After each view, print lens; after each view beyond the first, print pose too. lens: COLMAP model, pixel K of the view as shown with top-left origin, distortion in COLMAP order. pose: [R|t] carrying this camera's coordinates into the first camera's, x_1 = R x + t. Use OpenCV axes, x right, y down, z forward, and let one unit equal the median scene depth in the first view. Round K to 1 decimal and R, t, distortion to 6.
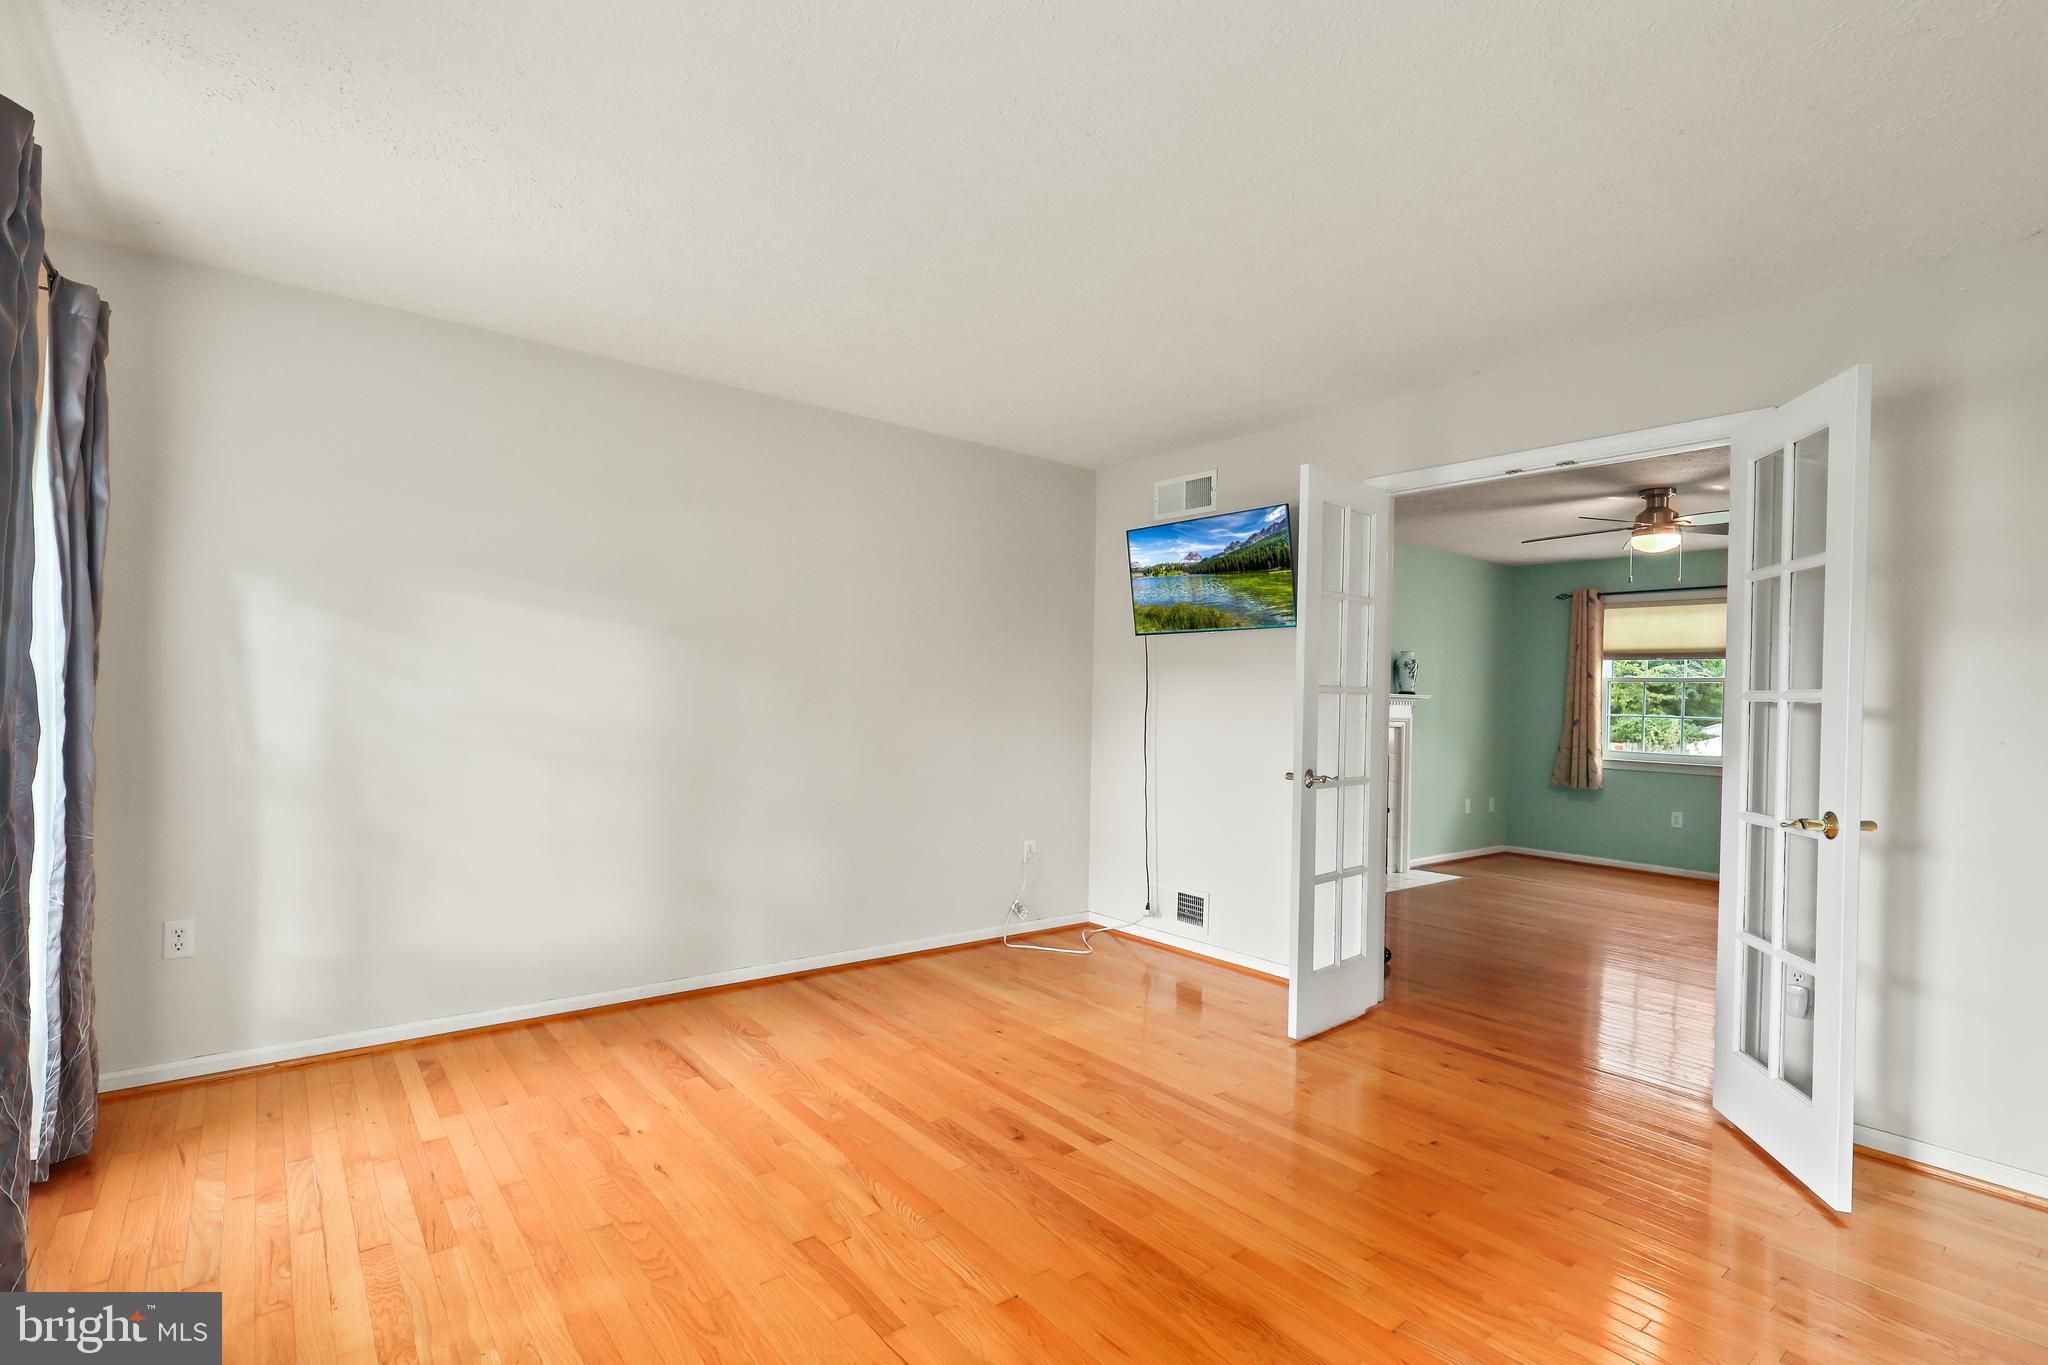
lens RADIAL K [[944.8, 0, 1029.8], [0, 944.8, 689.5], [0, 0, 1]] dist [0.002757, 0.000217]
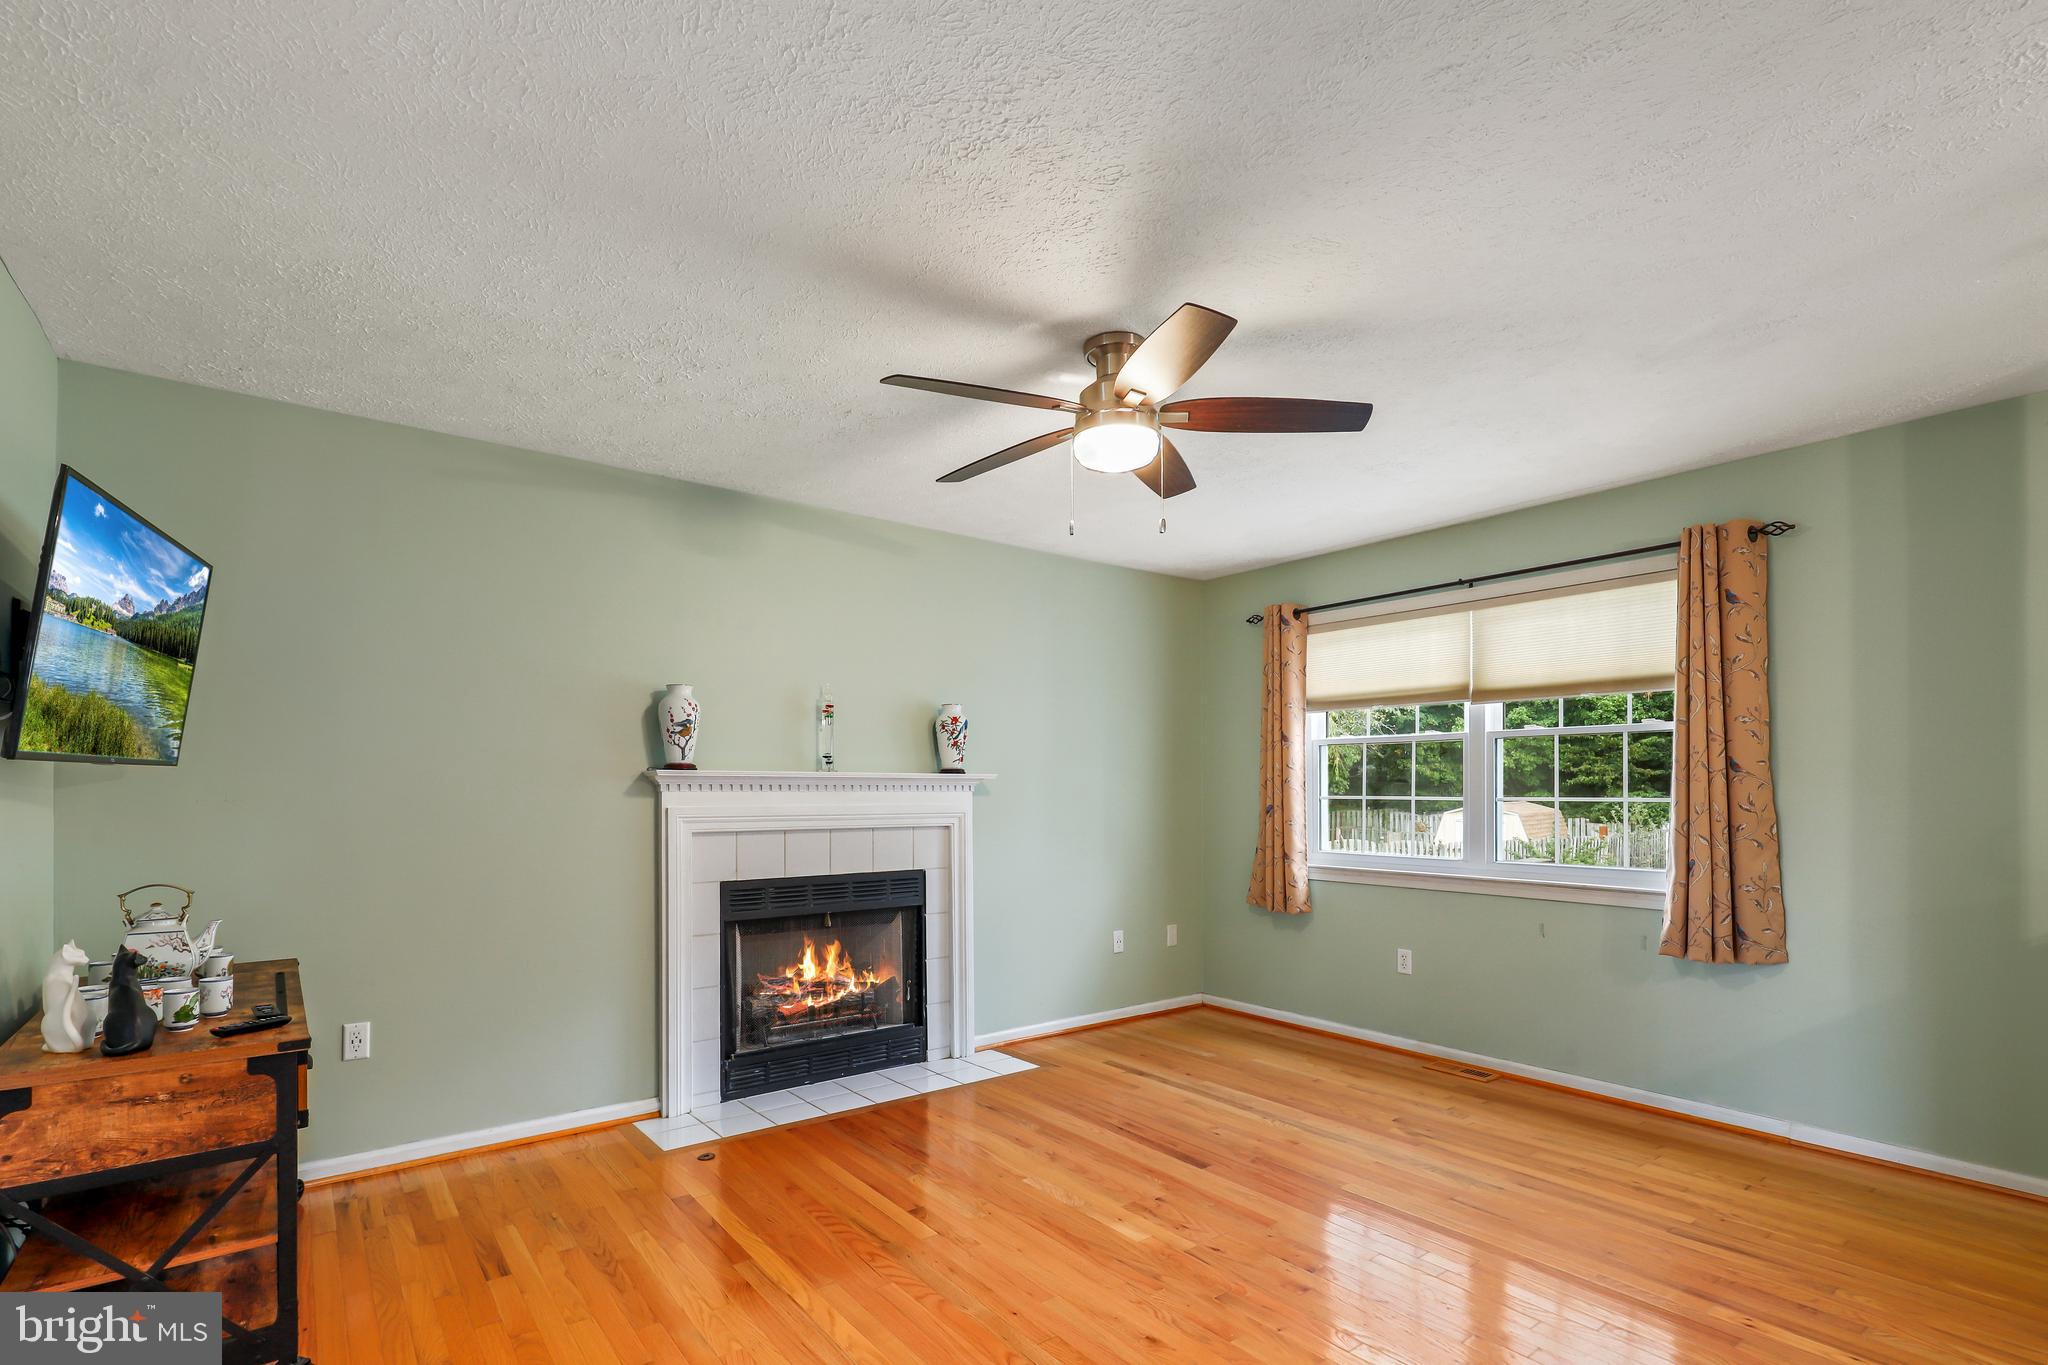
lens RADIAL K [[944.8, 0, 1013.5], [0, 944.8, 781.5], [0, 0, 1]] dist [0.002757, 0.000217]
pose [[0.999434, -0.027447, -0.019450, 0.417557], [0.027412, 0.999622, -0.002051, 0.011700], [0.019499, 0.001517, 0.999809, 0.348153]]
